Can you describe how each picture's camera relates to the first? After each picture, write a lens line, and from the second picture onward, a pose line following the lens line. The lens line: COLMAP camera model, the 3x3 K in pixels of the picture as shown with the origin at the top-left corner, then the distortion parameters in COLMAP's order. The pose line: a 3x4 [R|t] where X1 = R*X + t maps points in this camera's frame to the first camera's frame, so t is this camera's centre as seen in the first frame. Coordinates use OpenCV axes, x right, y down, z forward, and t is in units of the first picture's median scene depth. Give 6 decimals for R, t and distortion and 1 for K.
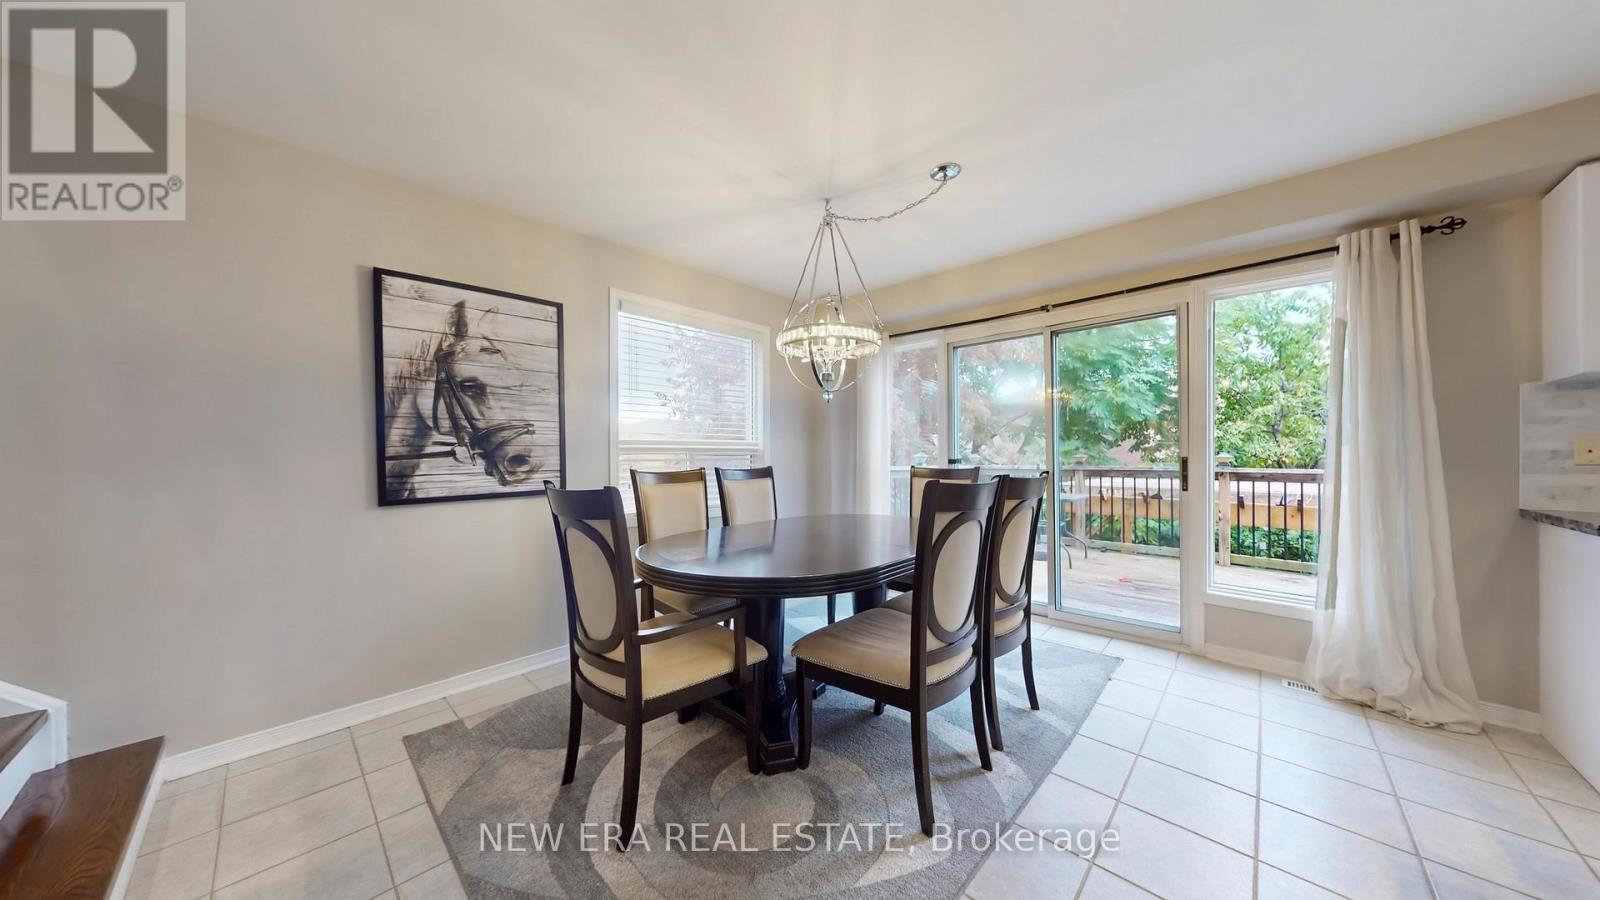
lens RADIAL K [[467.7, 0, 795.8], [0, 467.7, 455.2], [0, 0, 1]] dist [-0.015970, 0.000097]
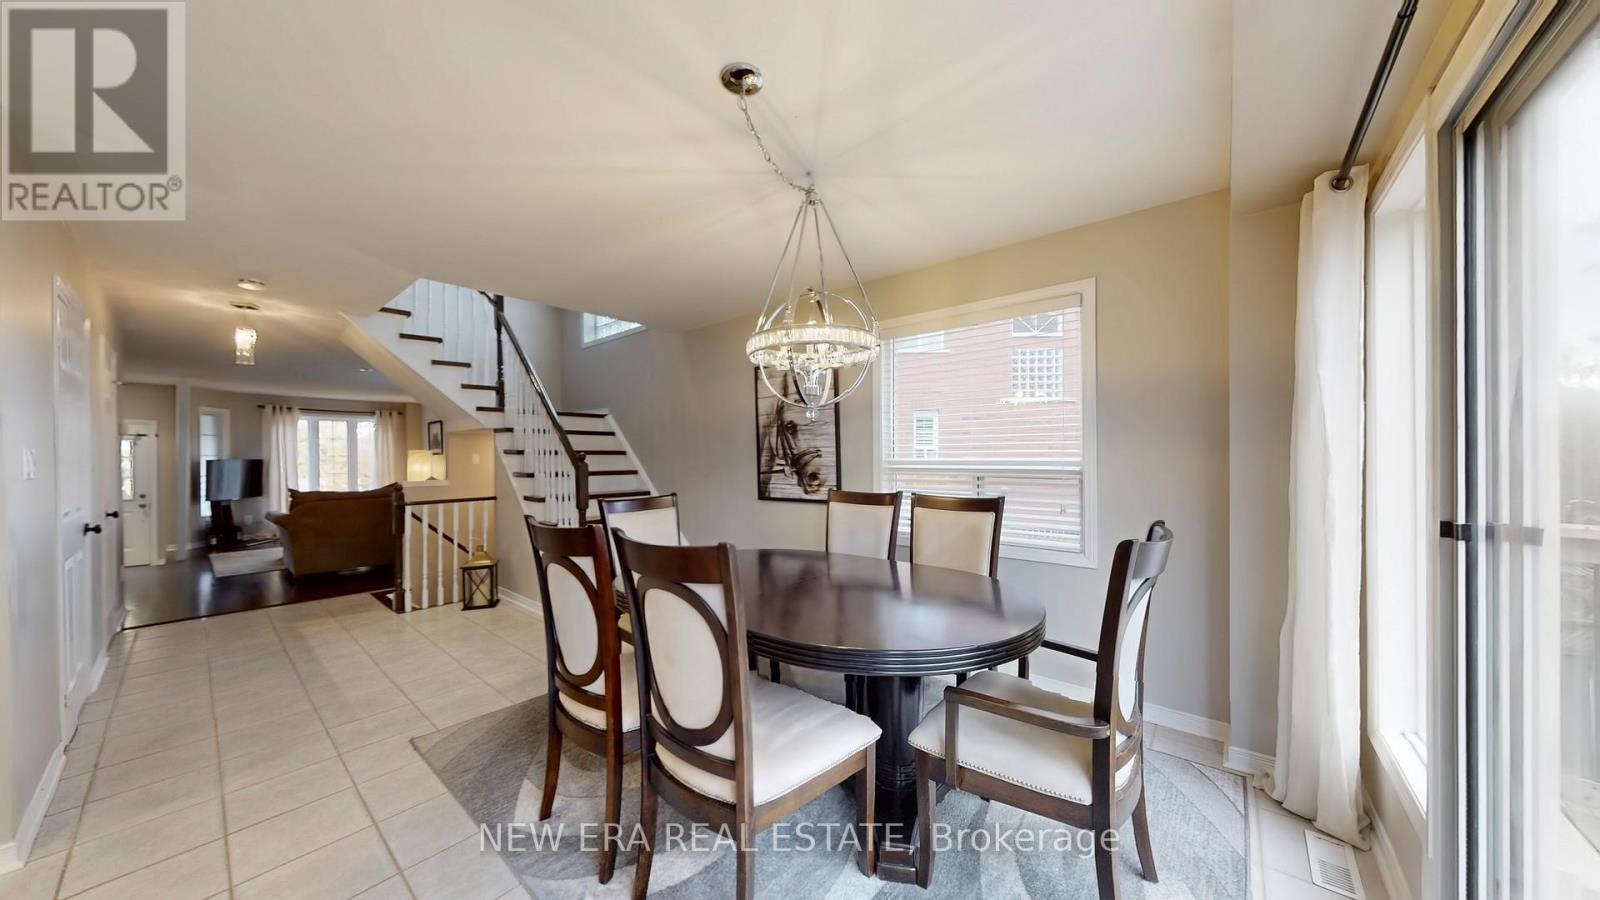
lens RADIAL K [[516.3, 0, 799.5], [0, 516.3, 455.2], [0, 0, 1]] dist [0.000757, -0.000005]
pose [[0.055626, -0.003637, -0.998445, 0.988936], [-0.006401, 0.999972, -0.003999, -0.049216], [0.998431, 0.006613, 0.055601, 0.934912]]
